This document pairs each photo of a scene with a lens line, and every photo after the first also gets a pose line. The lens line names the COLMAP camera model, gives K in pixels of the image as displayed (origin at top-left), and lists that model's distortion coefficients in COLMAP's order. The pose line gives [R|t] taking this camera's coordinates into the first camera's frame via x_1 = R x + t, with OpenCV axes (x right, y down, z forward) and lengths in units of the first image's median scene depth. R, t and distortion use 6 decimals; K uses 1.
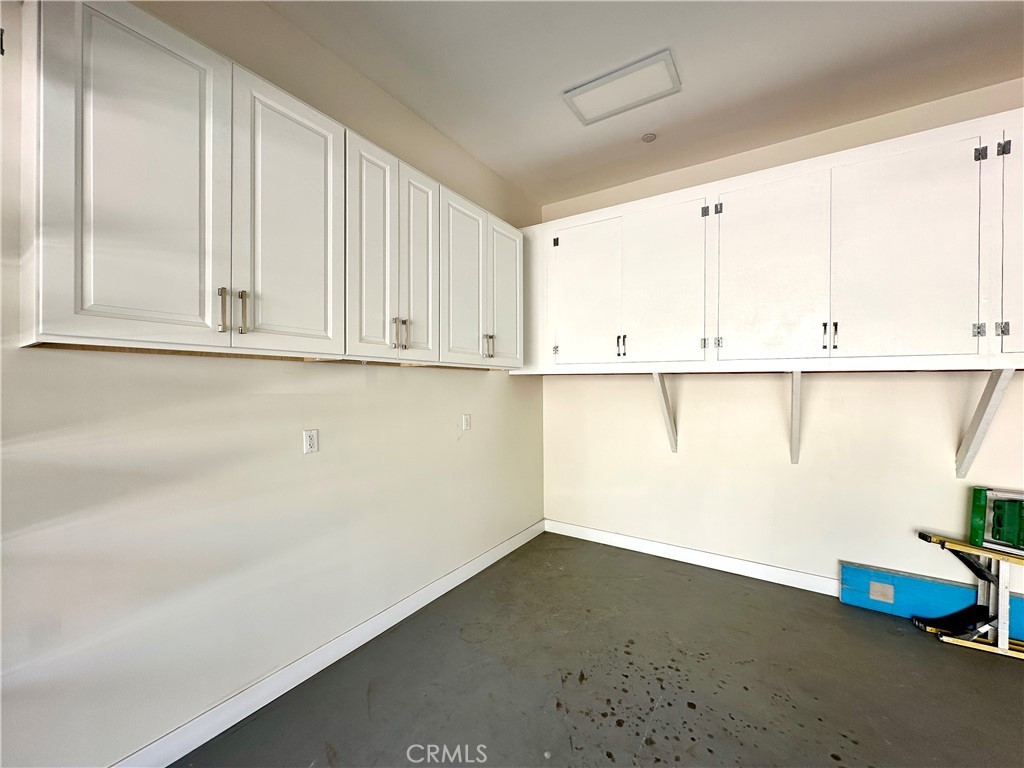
lens RADIAL K [[407.2, 0, 512.8], [0, 407.2, 383.5], [0, 0, 1]] dist [0.000978, 0.000431]
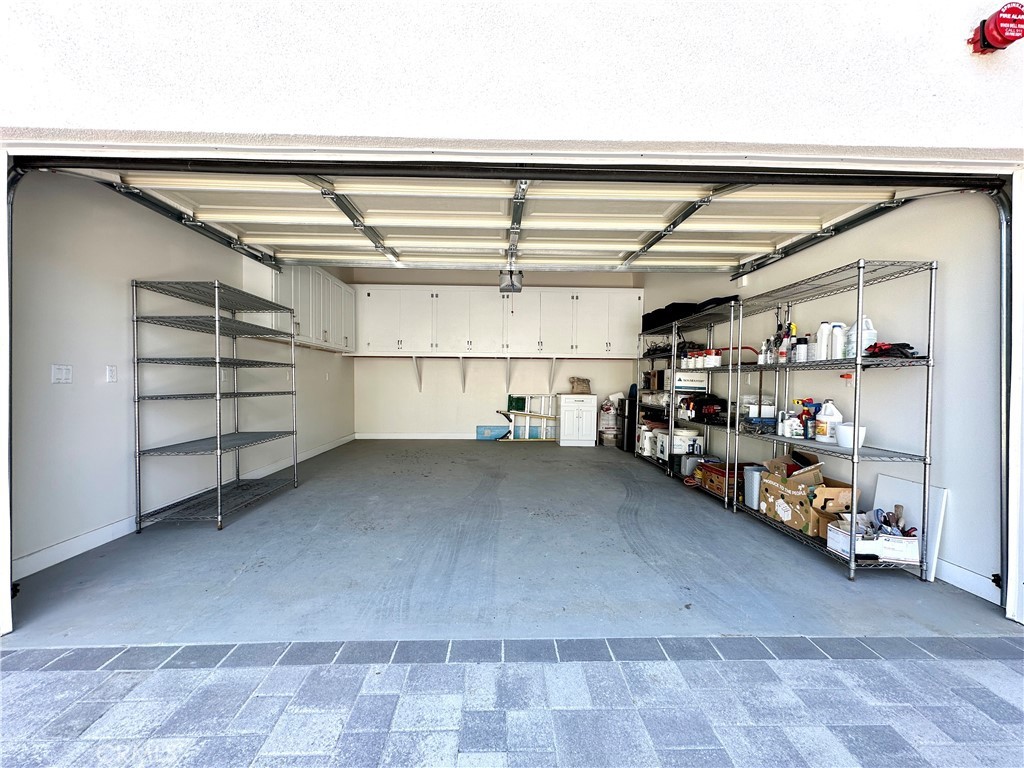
lens RADIAL K [[407.2, 0, 510.5], [0, 407.2, 384.9], [0, 0, 1]] dist [0.000978, 0.000431]
pose [[0.815935, -0.006088, 0.578112, -0.632377], [-0.005566, 0.999816, 0.018384, 0.103034], [-0.578117, -0.018218, 0.815750, -1.432557]]
